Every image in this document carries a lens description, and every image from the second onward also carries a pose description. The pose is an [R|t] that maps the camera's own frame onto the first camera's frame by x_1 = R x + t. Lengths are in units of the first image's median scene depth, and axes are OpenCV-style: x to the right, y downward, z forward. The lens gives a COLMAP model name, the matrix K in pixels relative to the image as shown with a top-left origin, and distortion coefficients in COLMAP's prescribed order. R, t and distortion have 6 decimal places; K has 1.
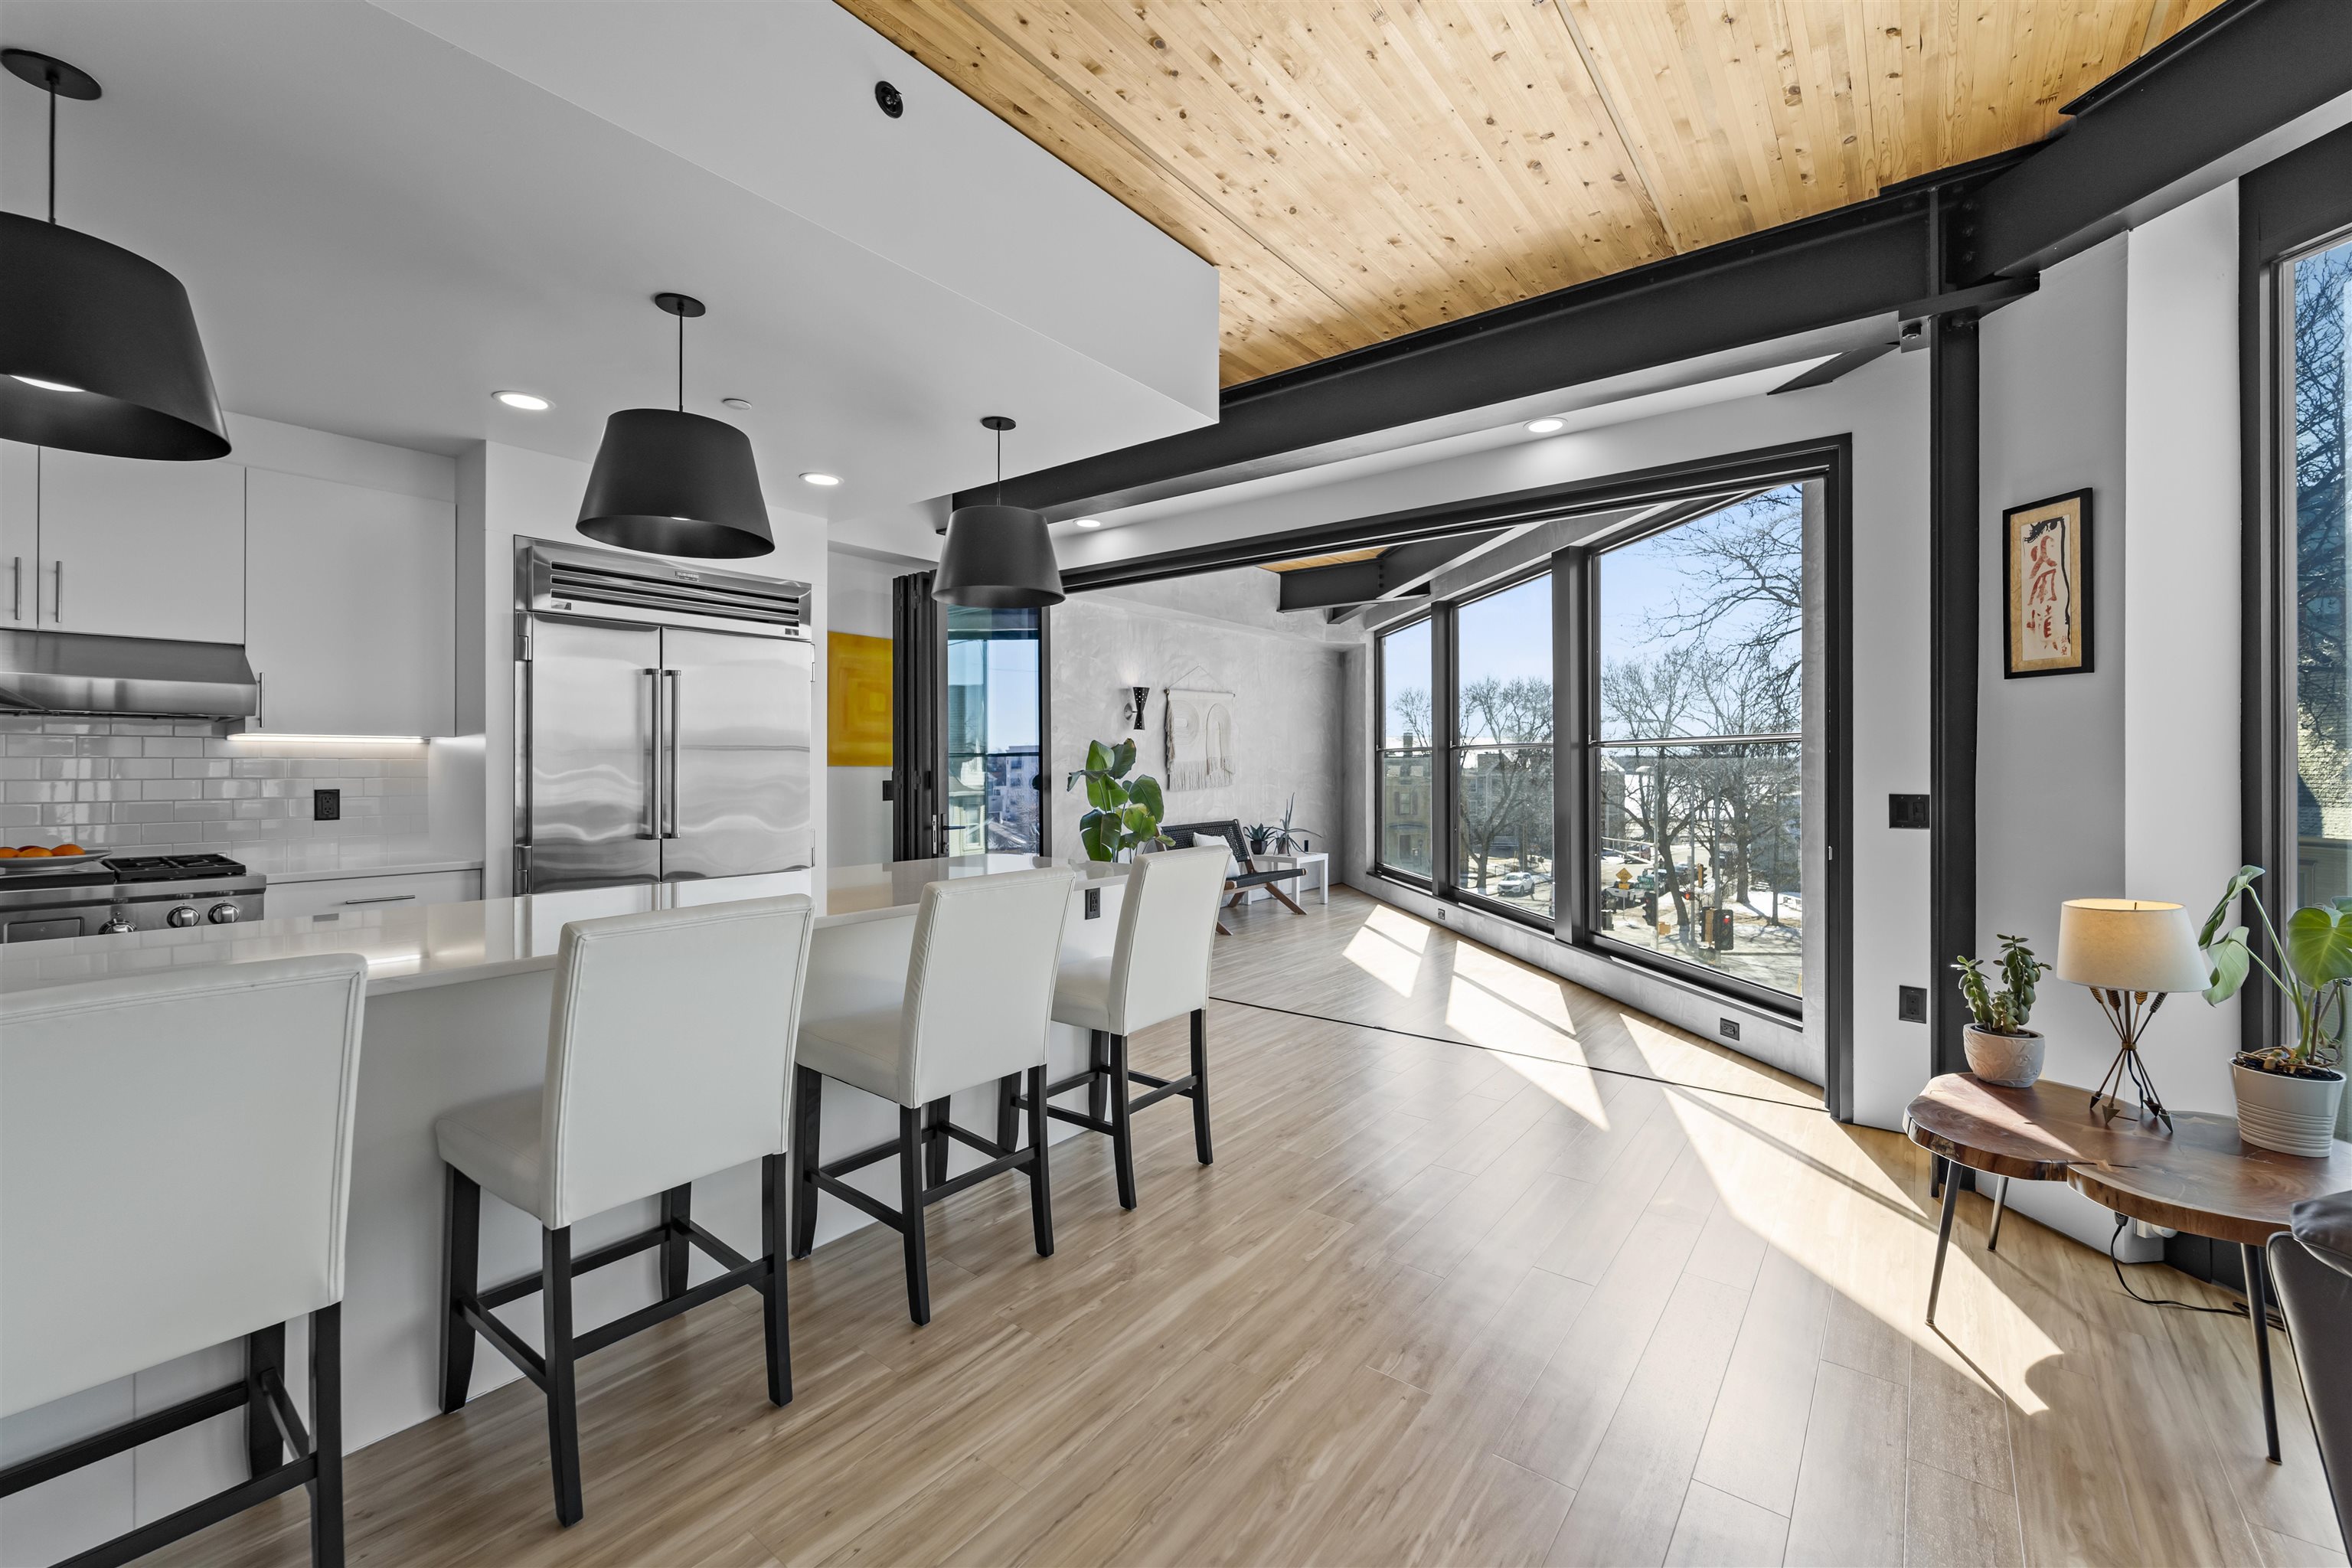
lens RADIAL K [[966.1, 0, 1147.1], [0, 966.1, 764.0], [0, 0, 1]] dist [0.000220, -0.000138]
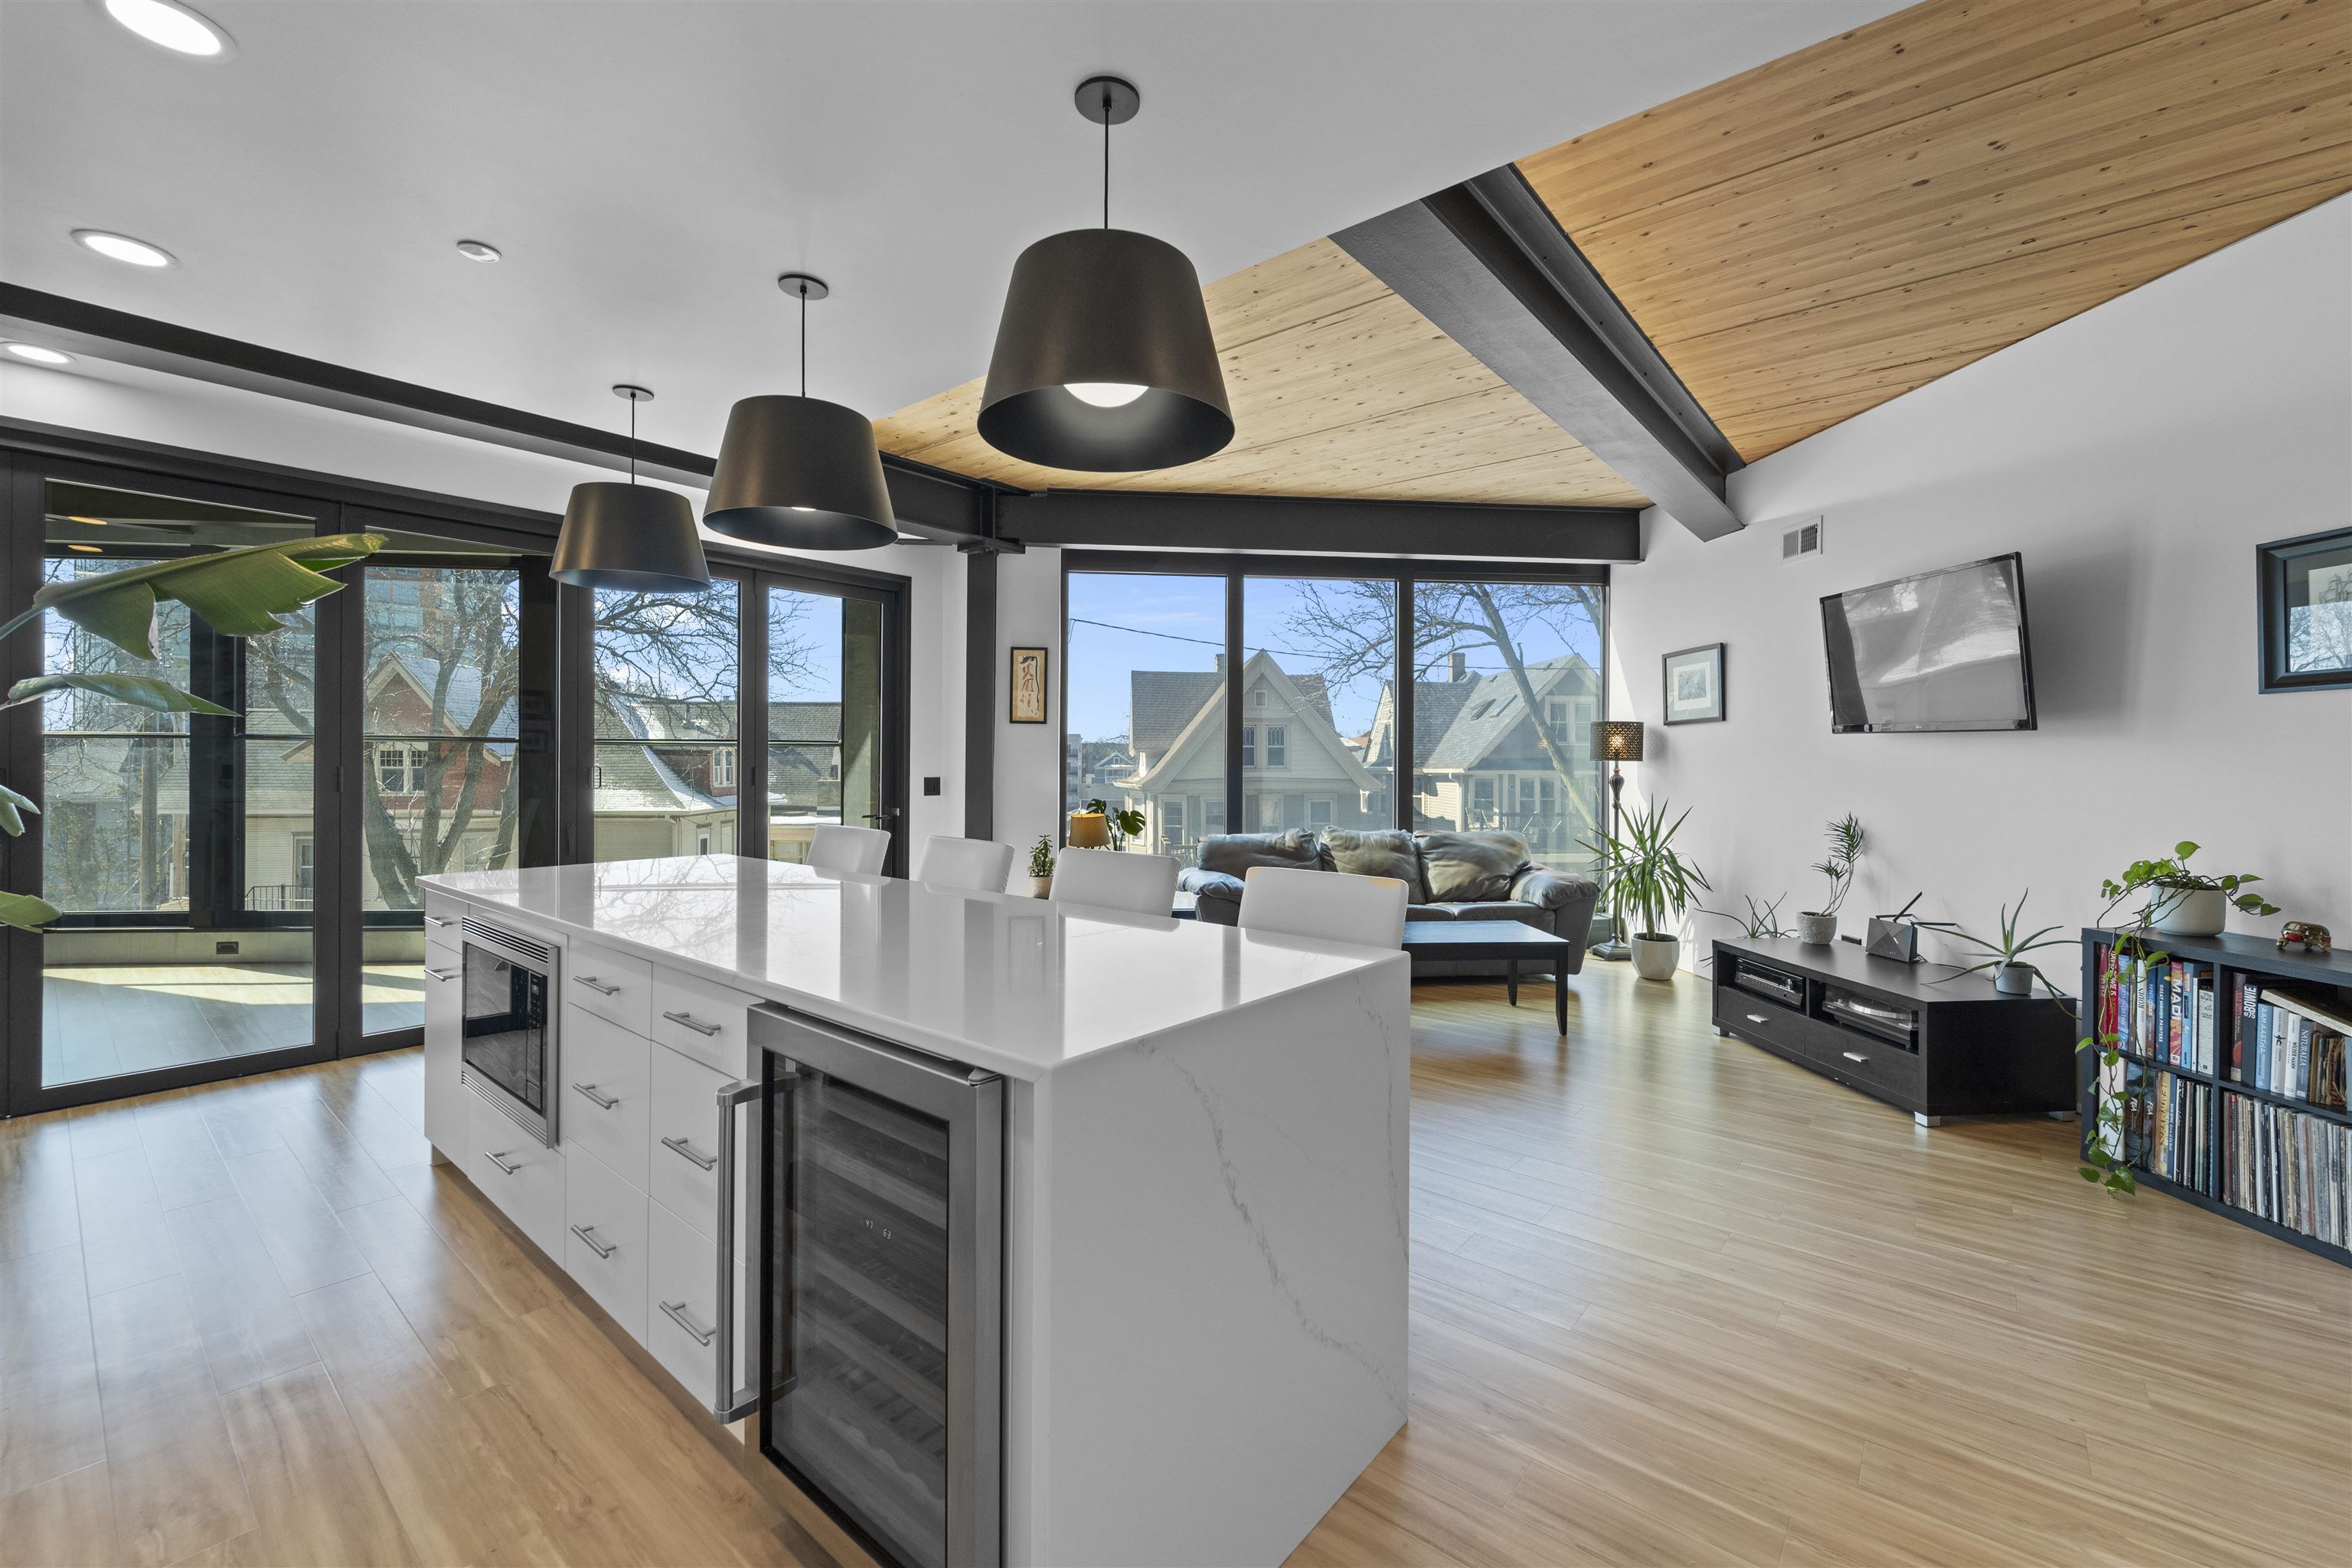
lens RADIAL K [[946.3, 0, 1225.9], [0, 946.3, 755.7], [0, 0, 1]] dist [0.000333, -0.000023]
pose [[-0.006688, 0.004322, 0.999968, -1.033237], [-0.002498, 0.999987, -0.004339, -0.004759], [-0.999975, -0.002527, -0.006677, 0.426689]]
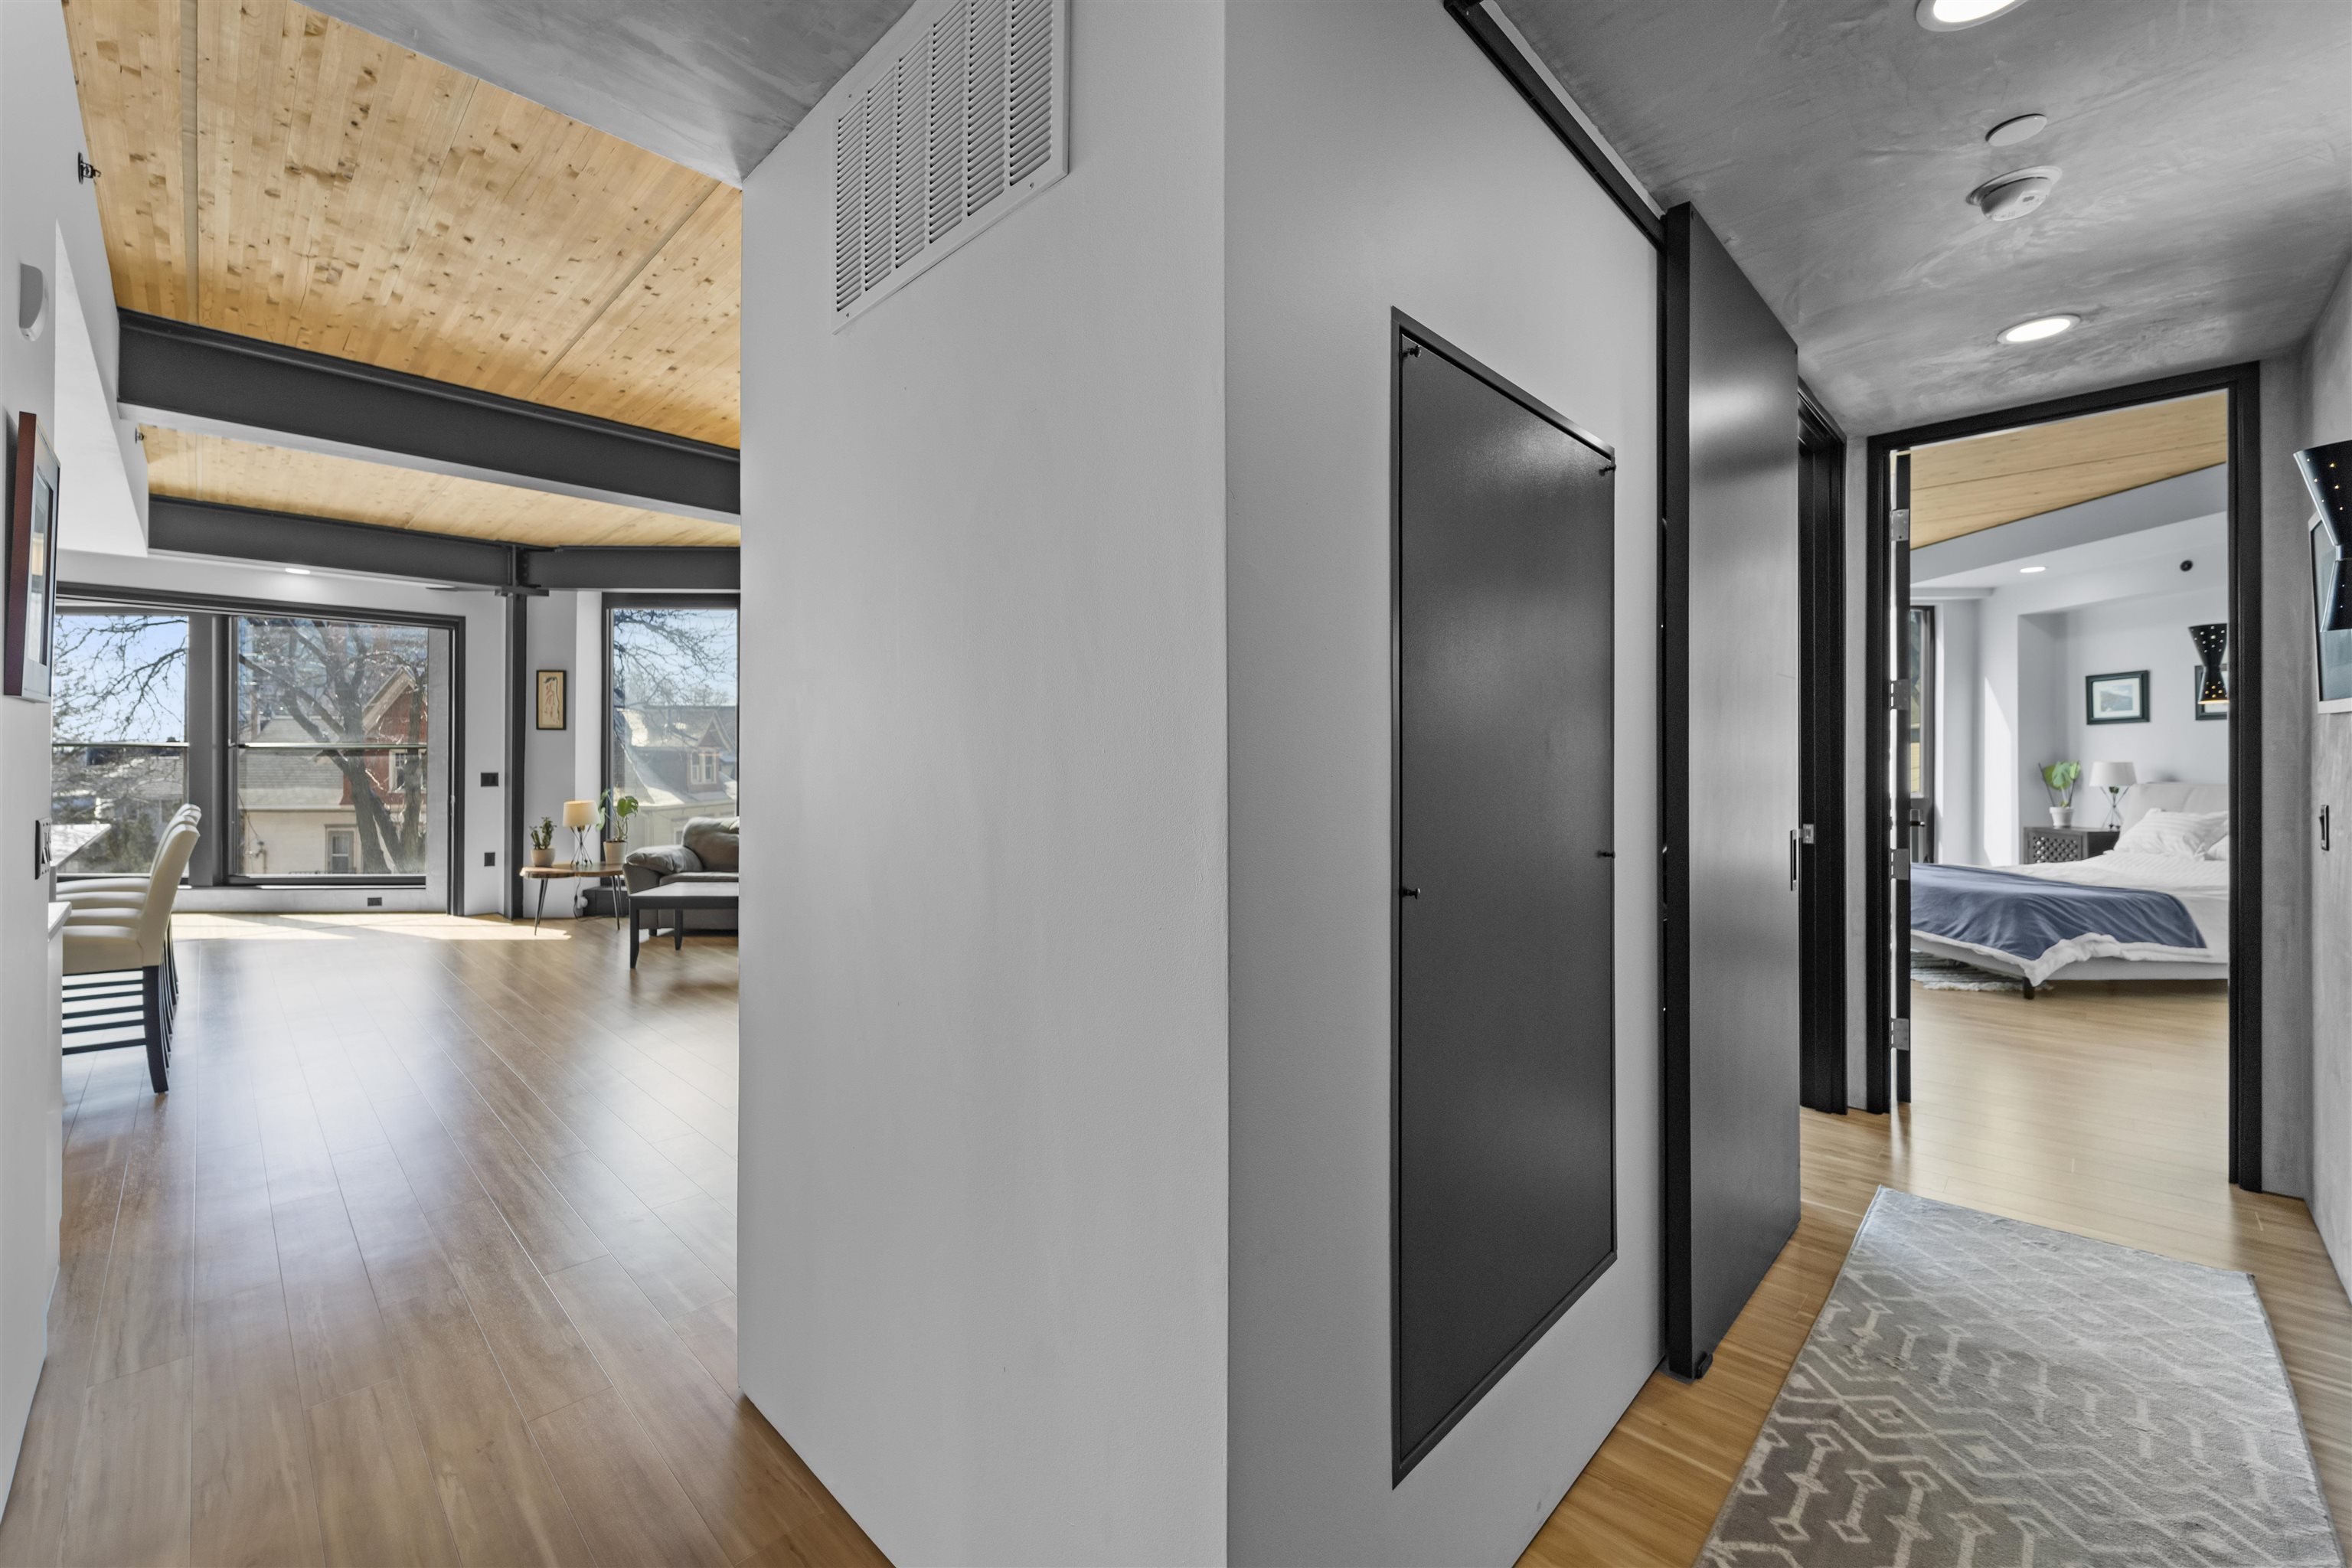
lens RADIAL K [[946.3, 0, 1225.9], [0, 946.3, 755.7], [0, 0, 1]] dist [0.000333, -0.000023]
pose [[0.067691, 0.002236, 0.997704, -1.409933], [0.000993, 0.999997, -0.002308, -0.003596], [-0.997706, 0.001146, 0.067689, -0.971701]]
